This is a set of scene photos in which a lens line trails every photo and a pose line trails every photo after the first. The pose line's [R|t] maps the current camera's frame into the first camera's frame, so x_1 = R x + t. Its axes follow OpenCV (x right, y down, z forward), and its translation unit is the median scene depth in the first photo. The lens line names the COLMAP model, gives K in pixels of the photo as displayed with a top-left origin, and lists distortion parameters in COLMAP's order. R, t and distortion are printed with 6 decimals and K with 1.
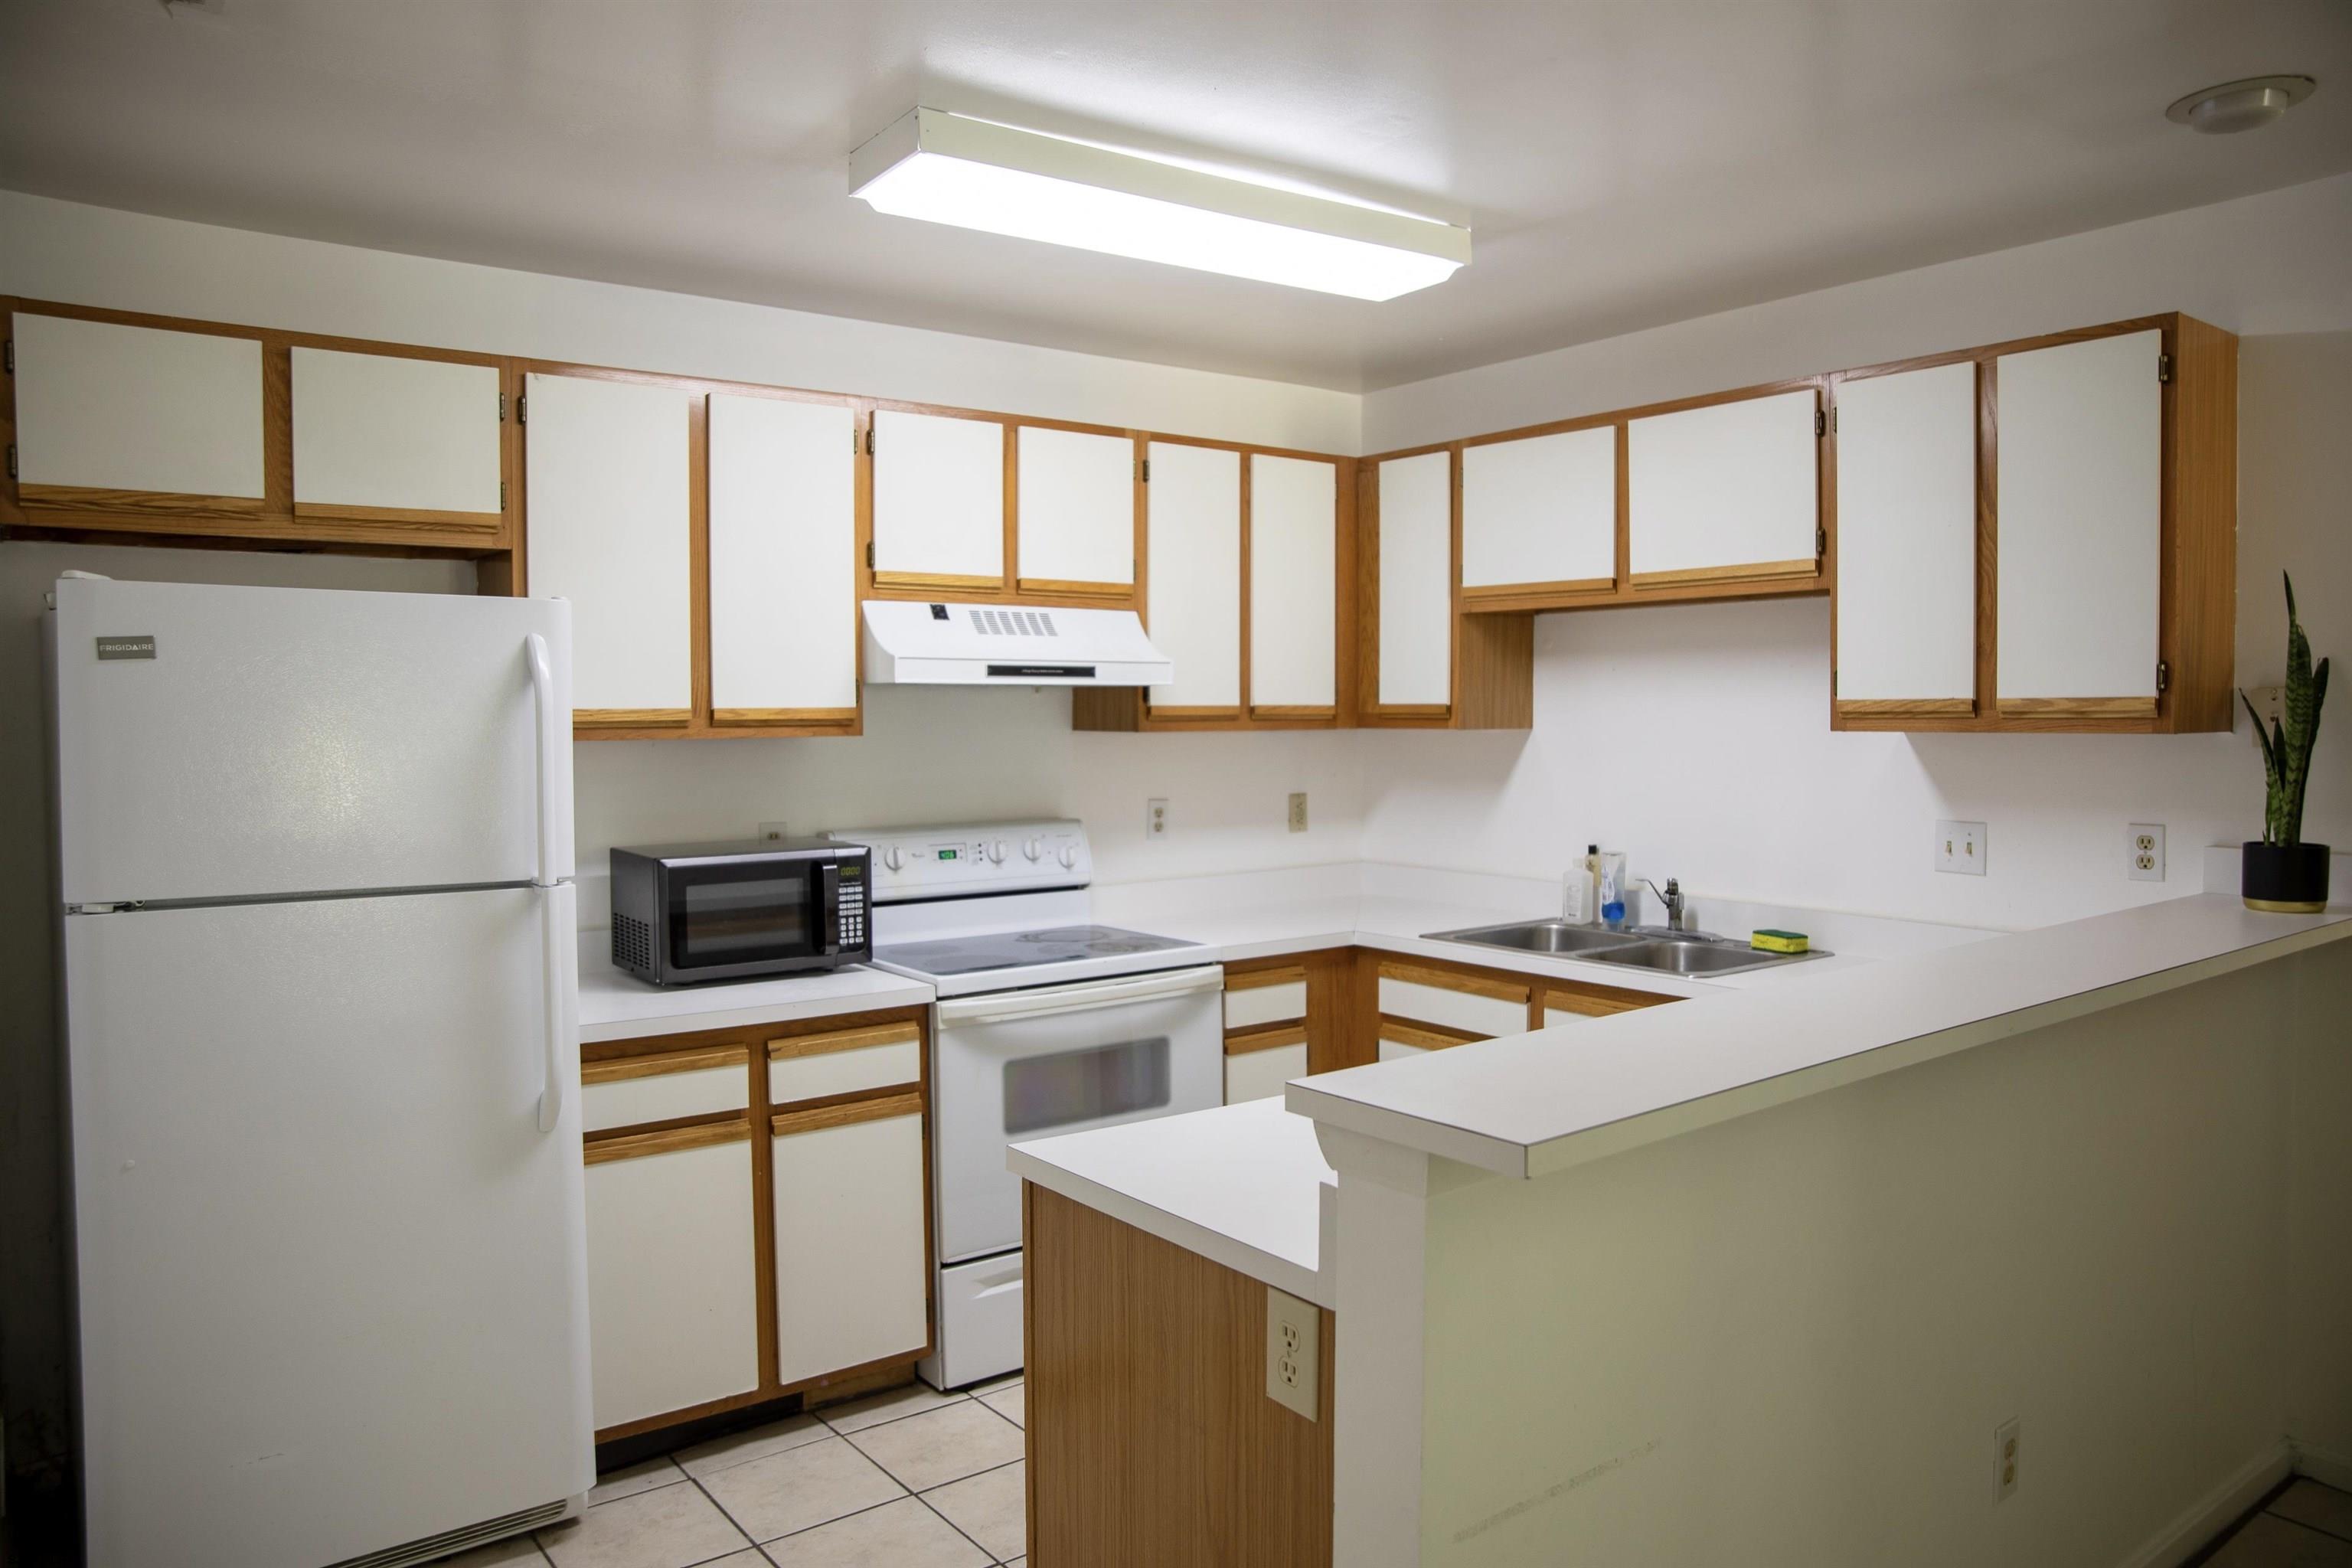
lens RADIAL K [[1583.0, 0, 1161.1], [0, 1583.0, 778.6], [0, 0, 1]] dist [-0.075332, 0.027968]
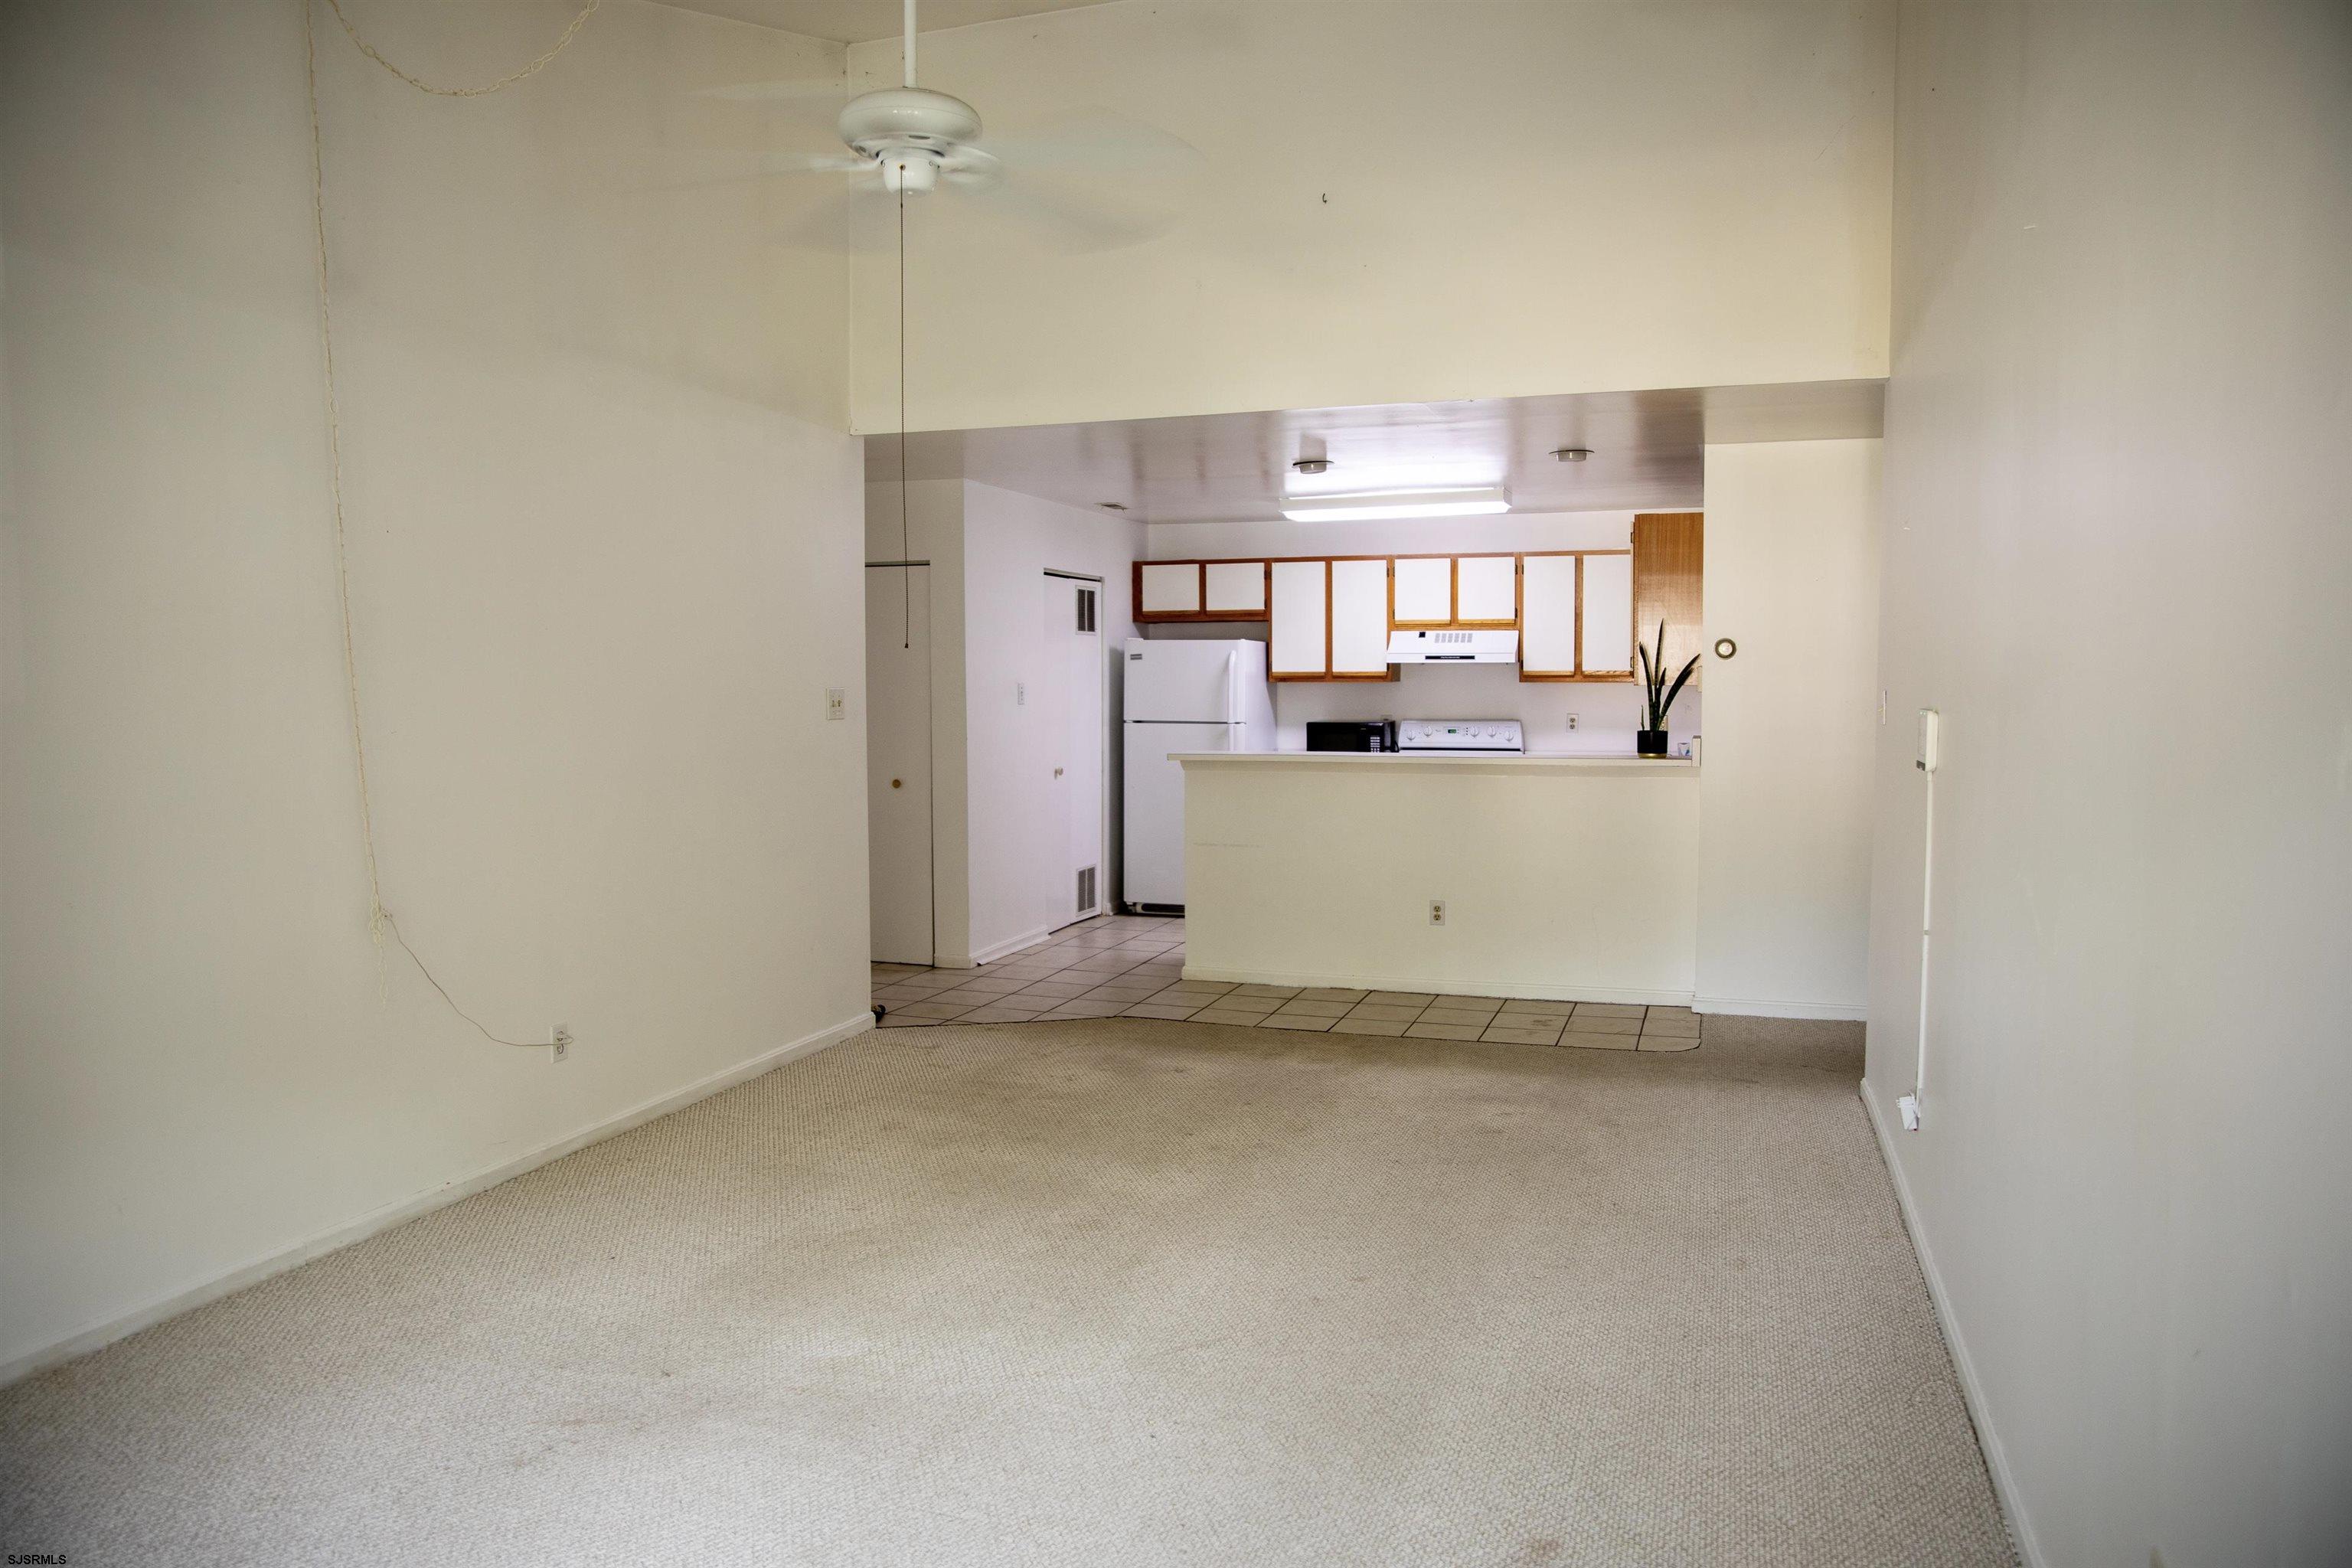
lens RADIAL K [[1583.0, 0, 1178.0], [0, 1583.0, 787.4], [0, 0, 1]] dist [-0.075332, 0.027968]
pose [[0.565350, 0.065842, -0.822219, 1.788907], [-0.034367, 0.997824, 0.056273, 0.012352], [0.824135, -0.003557, 0.566382, -0.799102]]
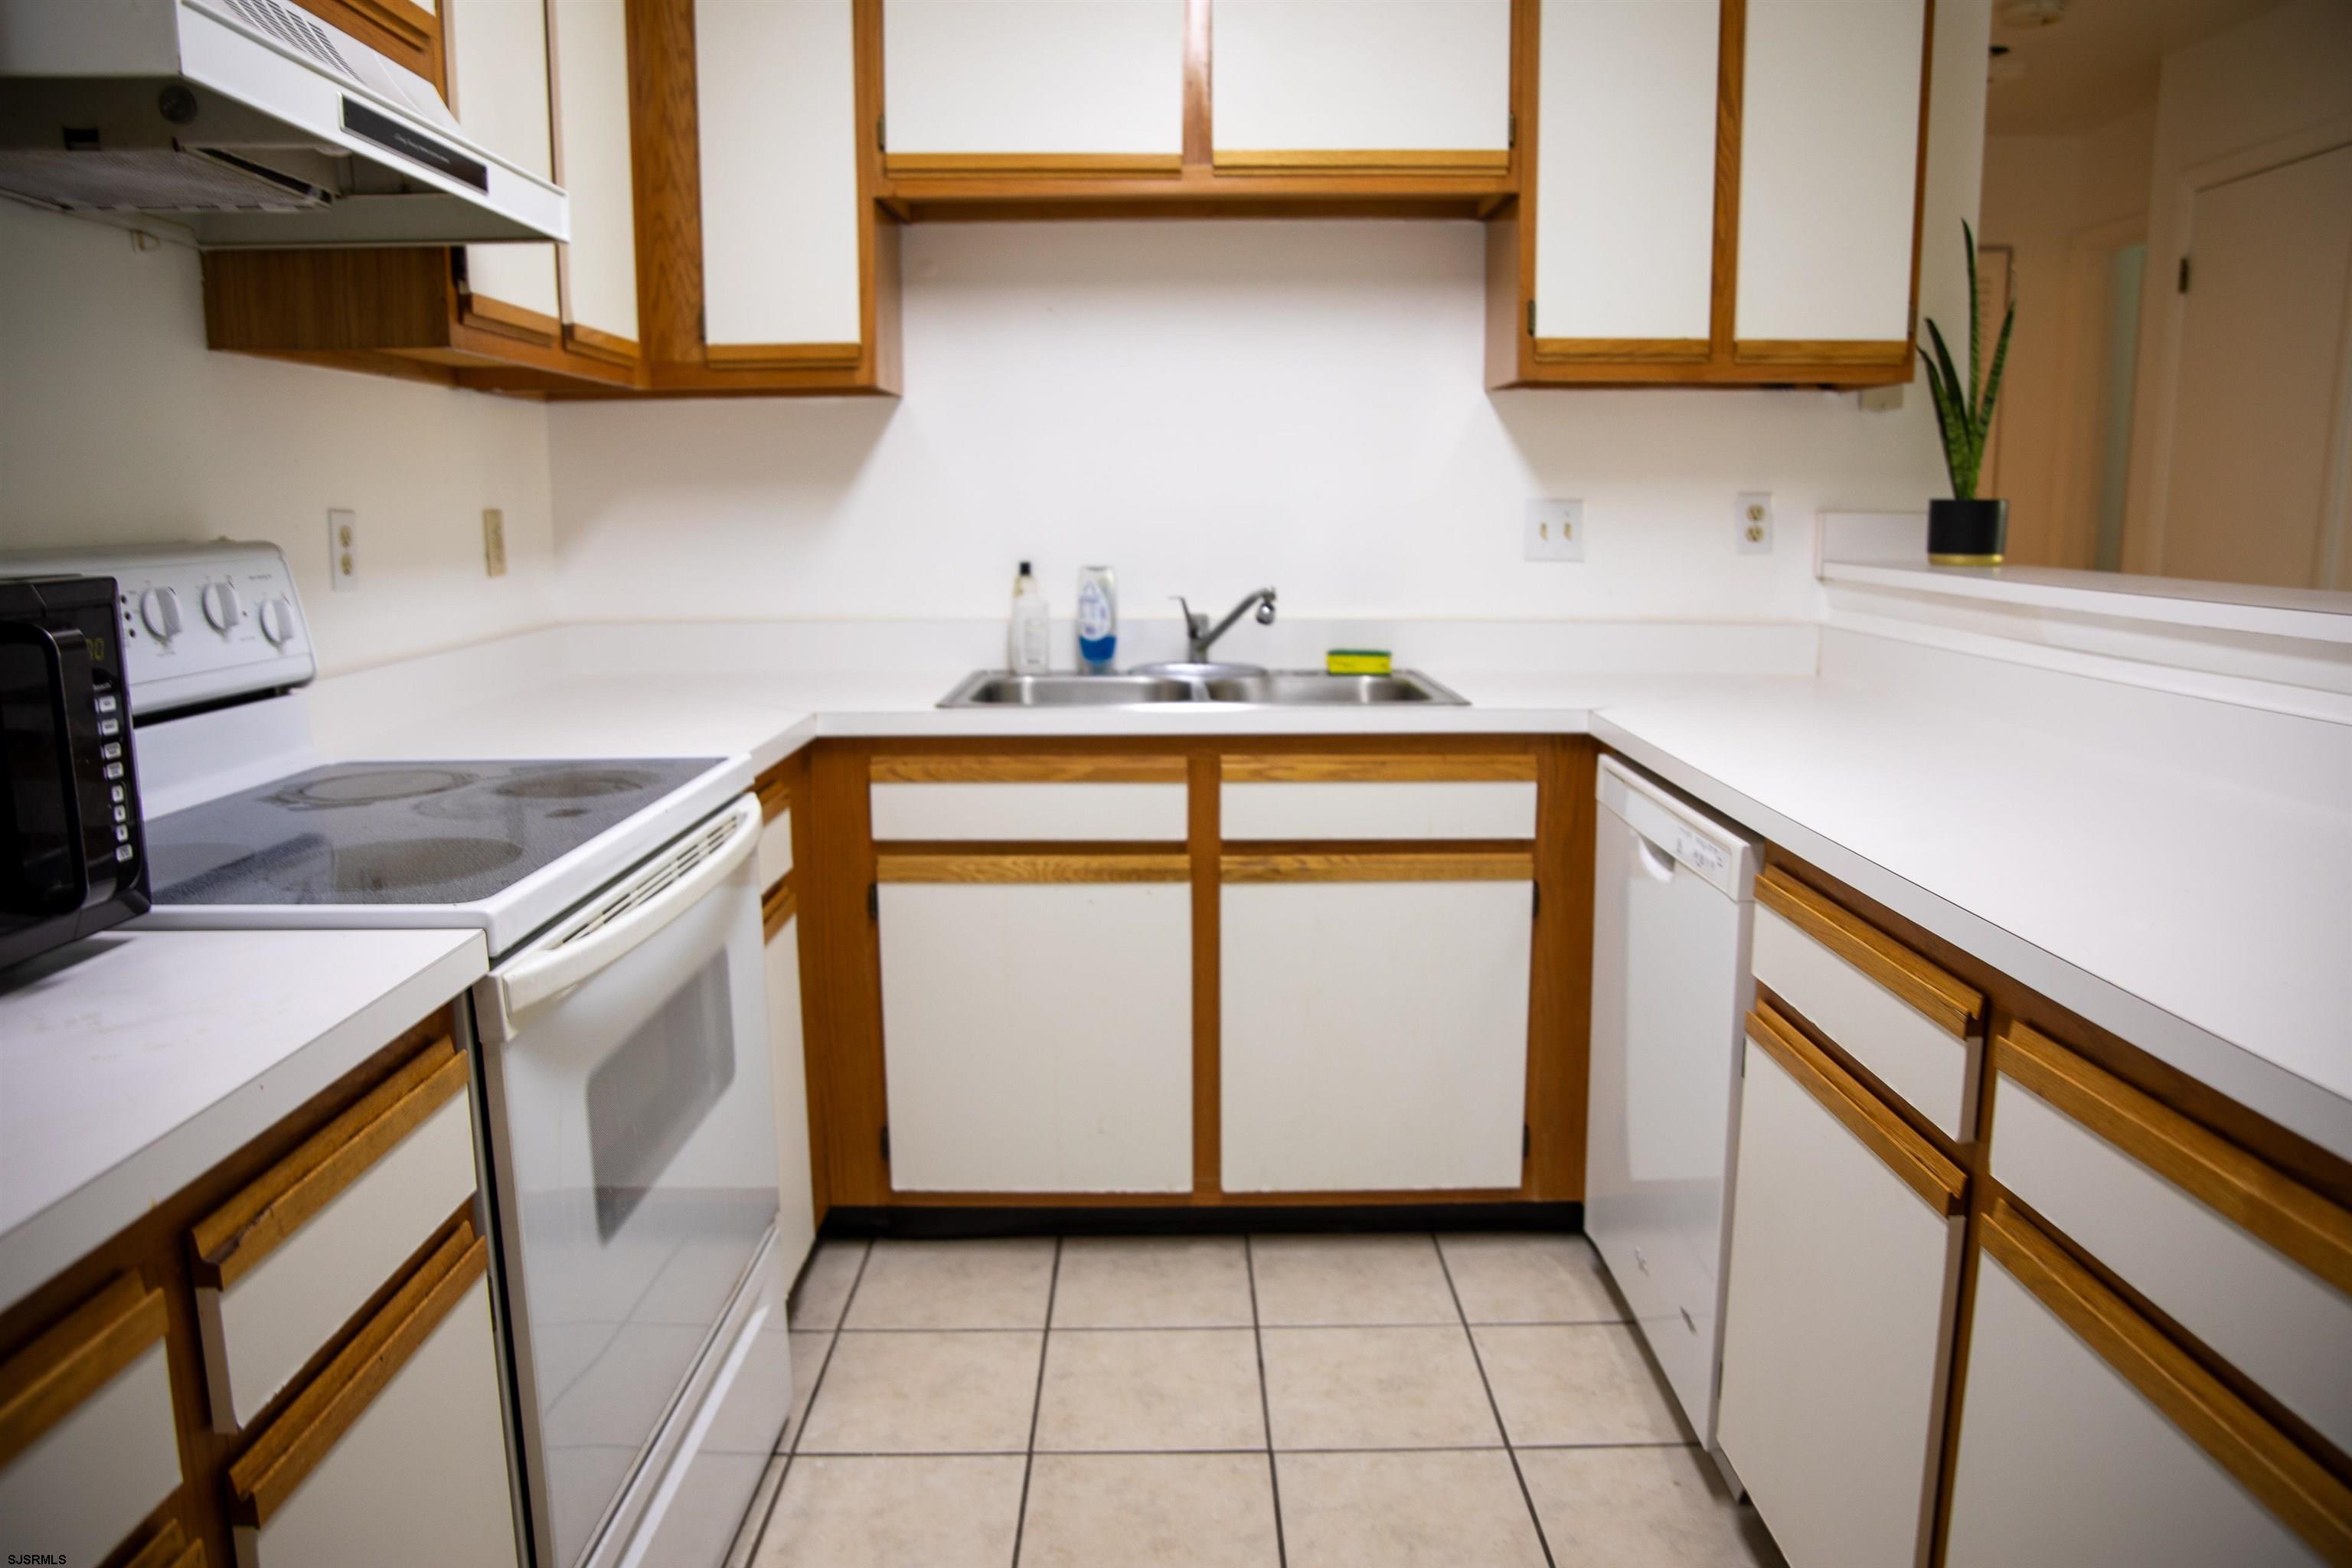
lens RADIAL K [[1583.0, 0, 1178.3], [0, 1583.0, 782.8], [0, 0, 1]] dist [-0.075332, 0.027968]
pose [[0.598116, -0.137245, 0.789570, -0.299018], [0.035400, 0.988790, 0.145058, 0.045465], [-0.800627, -0.058811, 0.596270, 0.595159]]
